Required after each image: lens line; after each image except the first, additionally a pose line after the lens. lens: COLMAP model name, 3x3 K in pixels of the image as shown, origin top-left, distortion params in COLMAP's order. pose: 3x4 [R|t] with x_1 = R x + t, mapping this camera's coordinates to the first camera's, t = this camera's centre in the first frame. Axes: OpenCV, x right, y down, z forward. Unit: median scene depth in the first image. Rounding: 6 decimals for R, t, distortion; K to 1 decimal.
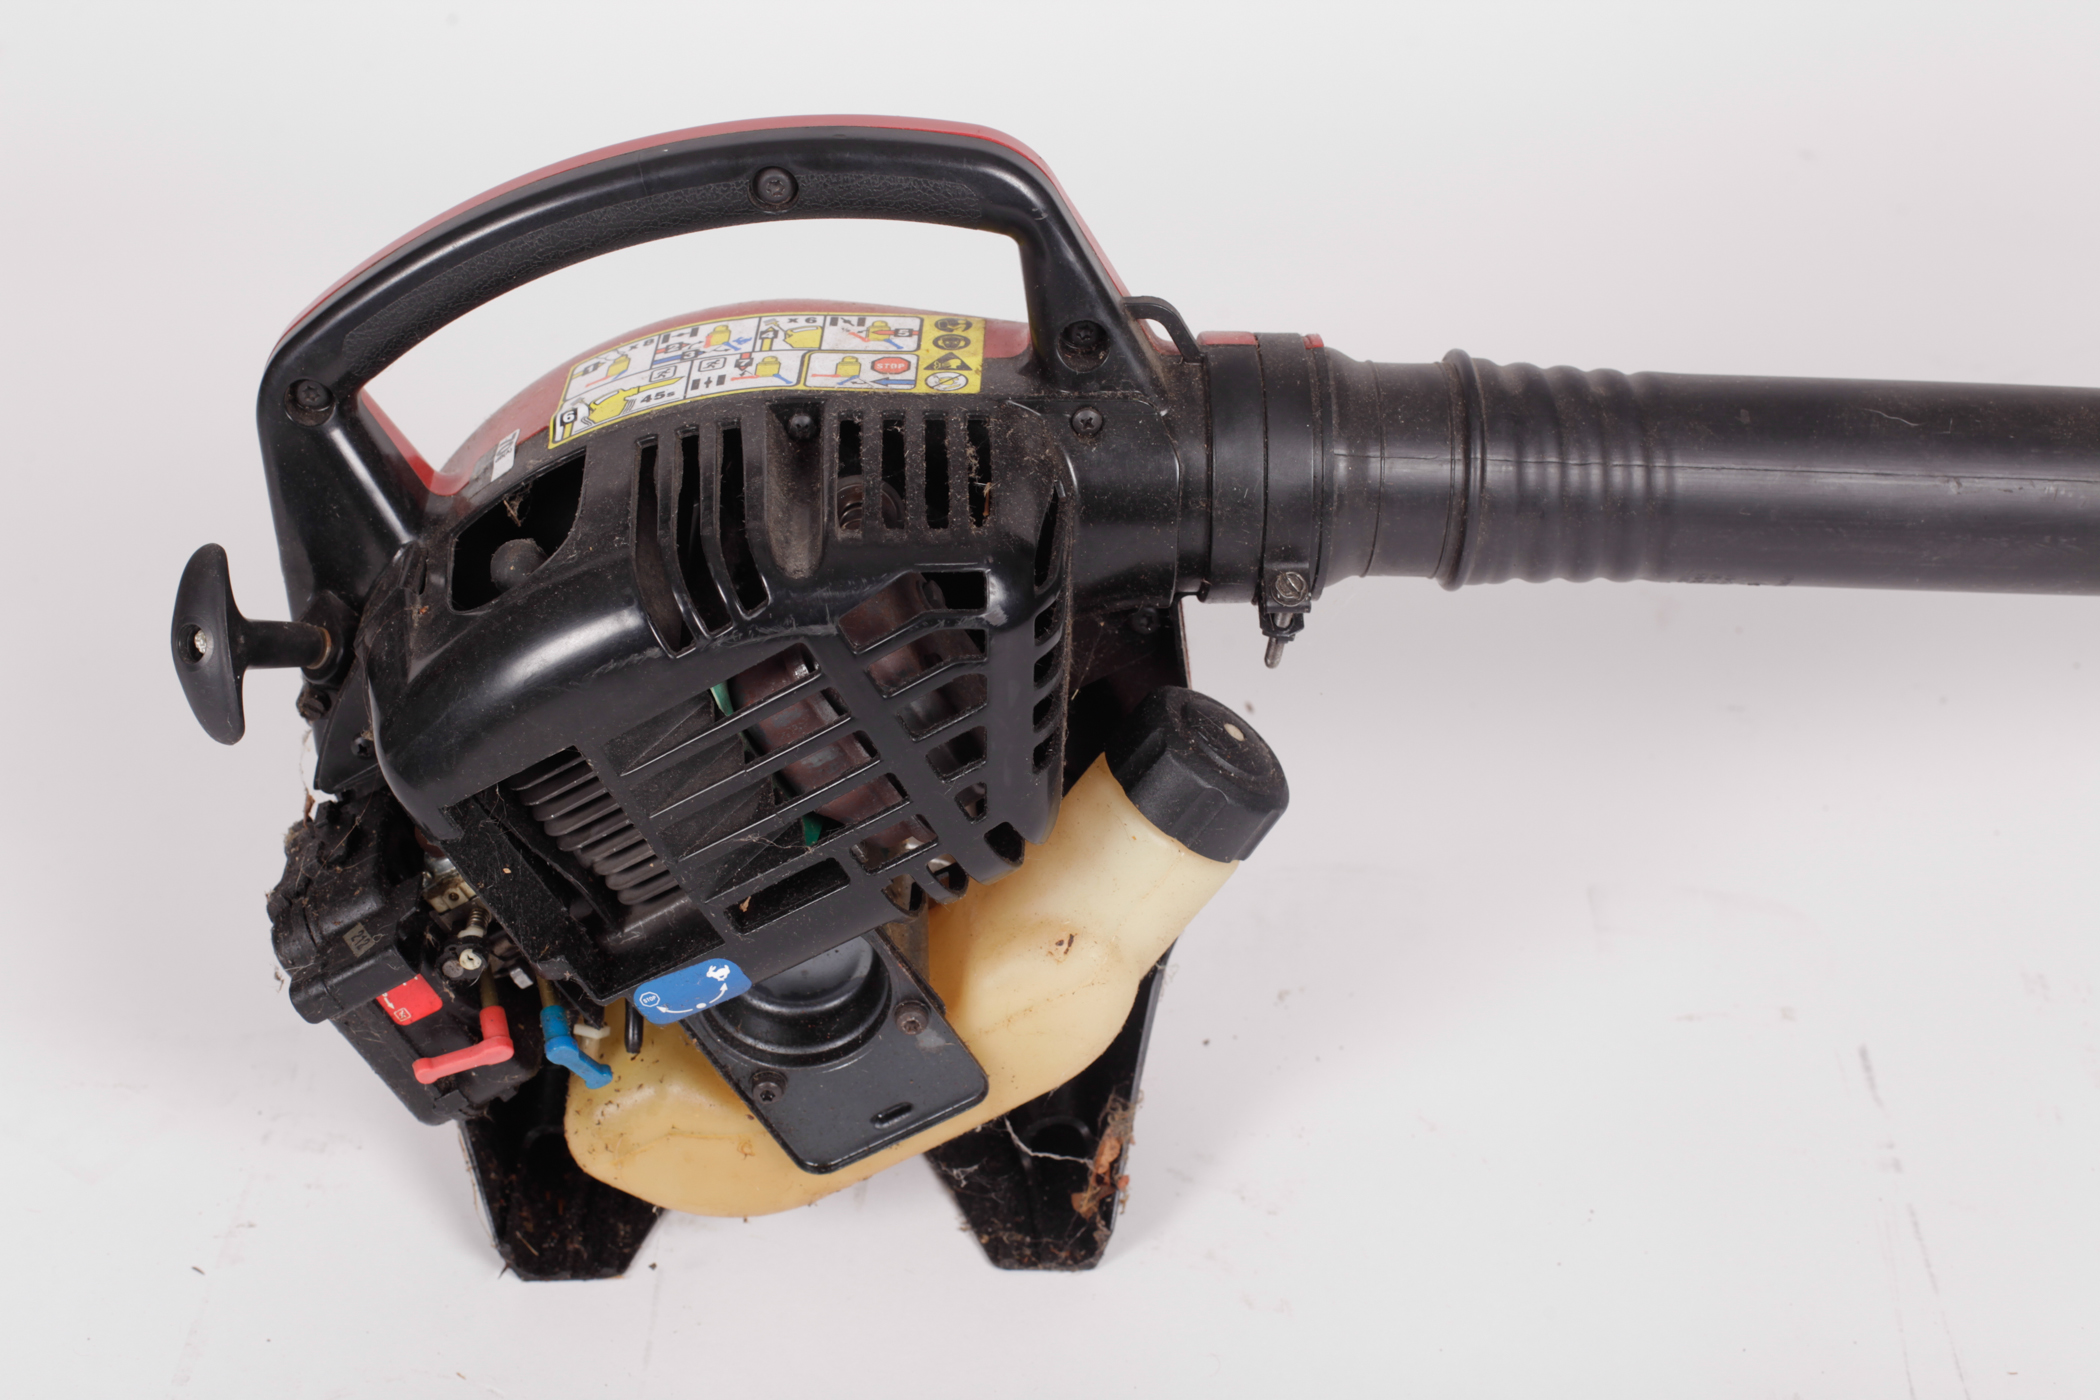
lens RADIAL K [[2973.4, 0, 1050.0], [0, 2973.4, 700.0], [0, 0, 1]] dist [-0.167457, 0.038885]
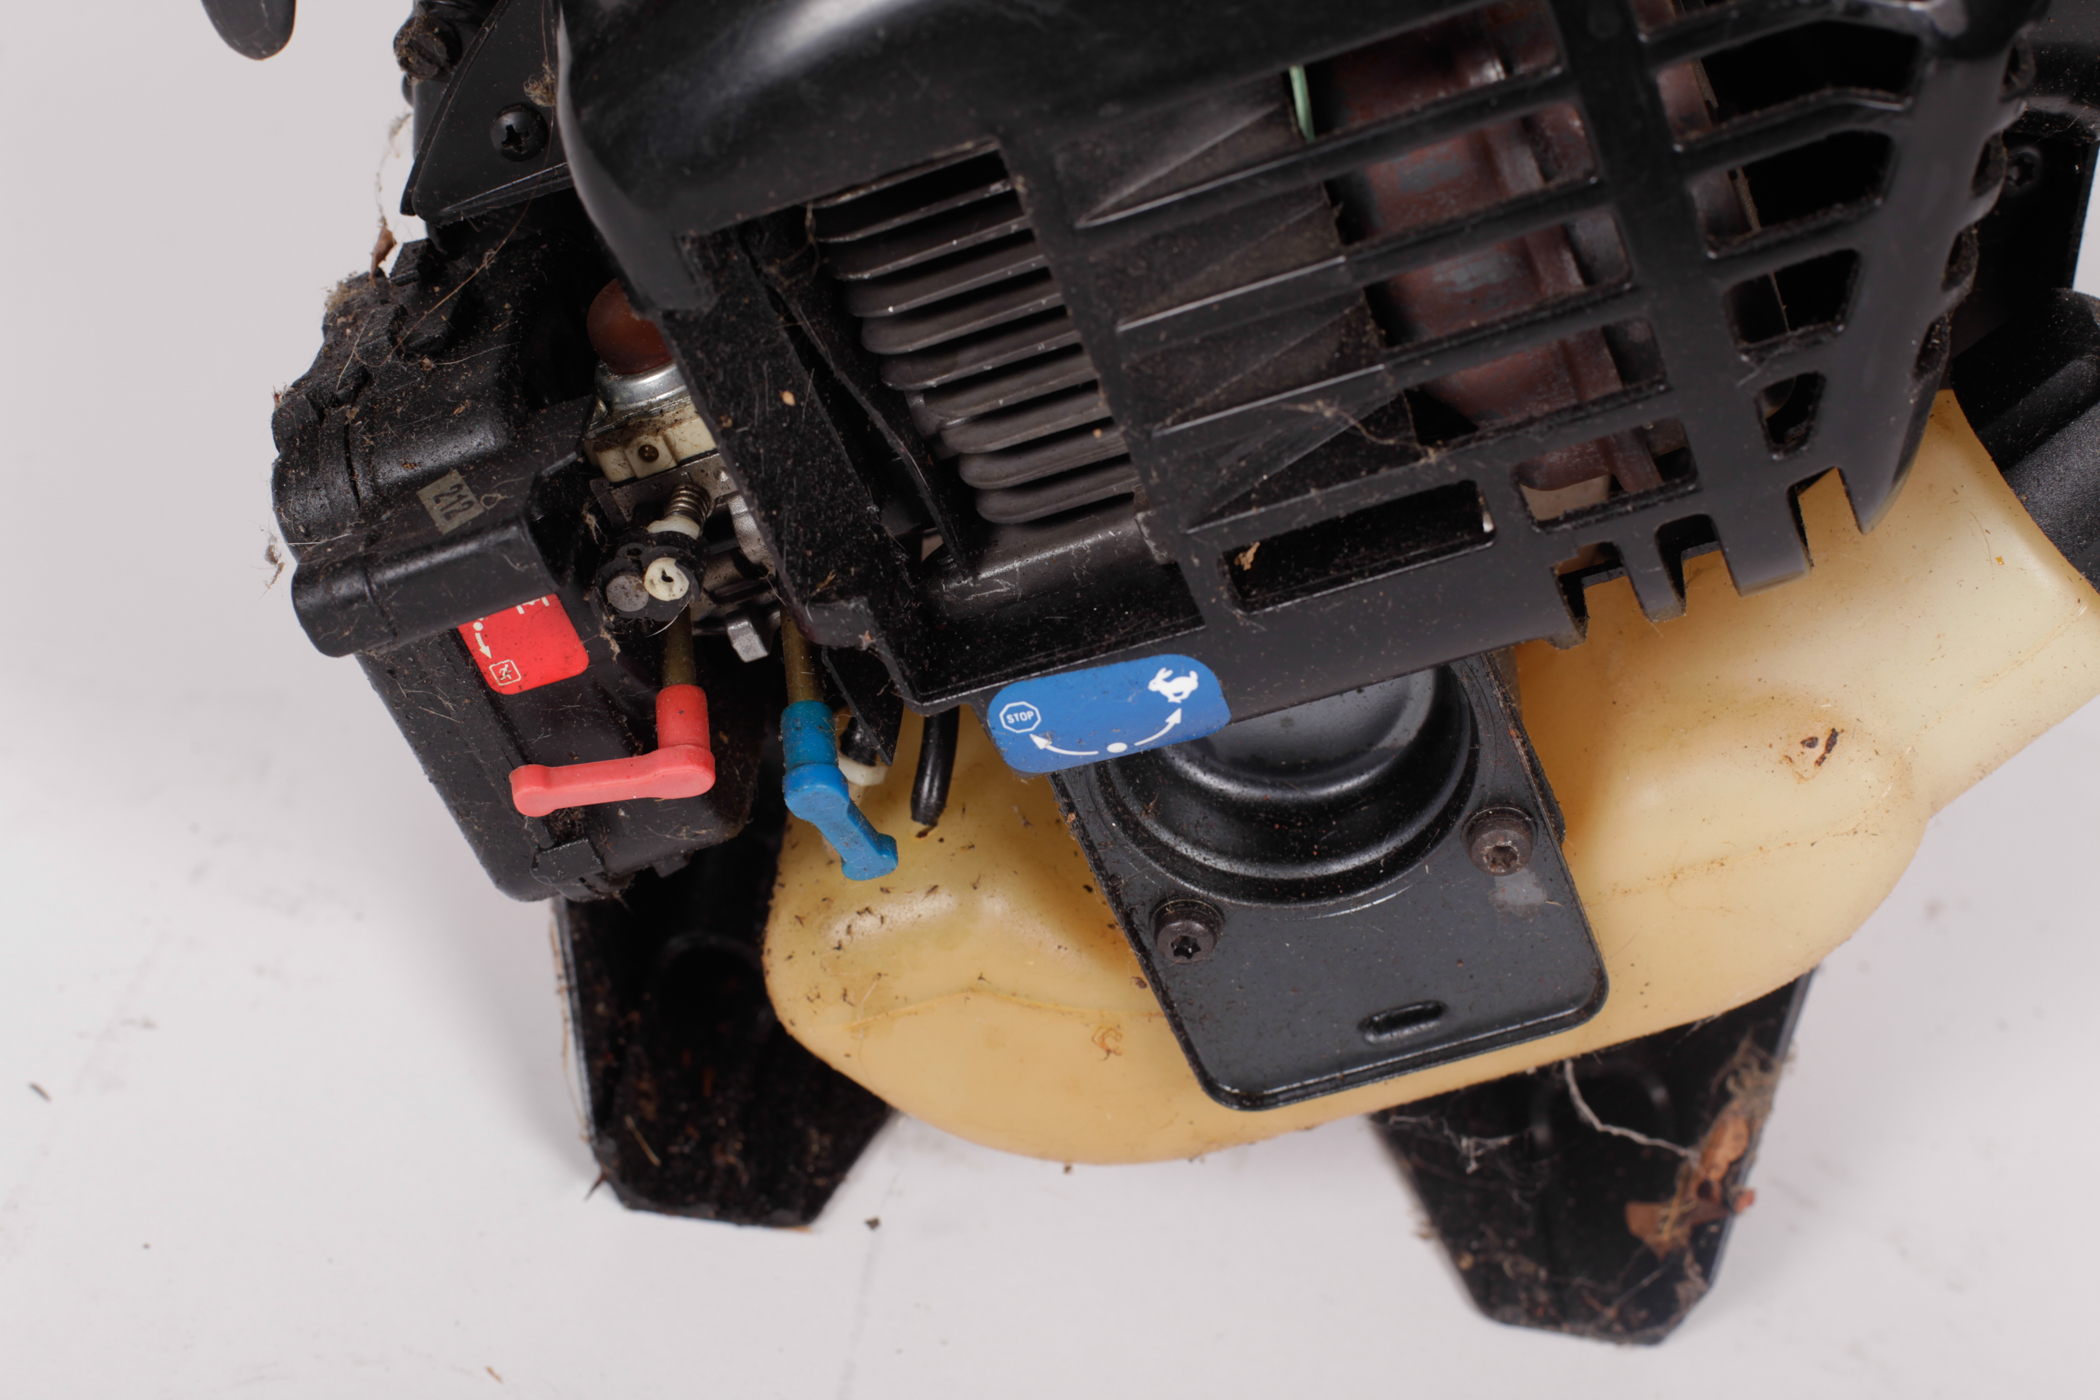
lens RADIAL K [[3134.6, 0, 1050.0], [0, 3134.6, 700.0], [0, 0, 1]] dist [-0.208561, 0.072241]
pose [[0.986641, 0.162888, -0.002662, -0.125368], [-0.162584, 0.985569, 0.047123, 0.070848], [0.010300, -0.046061, 0.998886, 0.467870]]
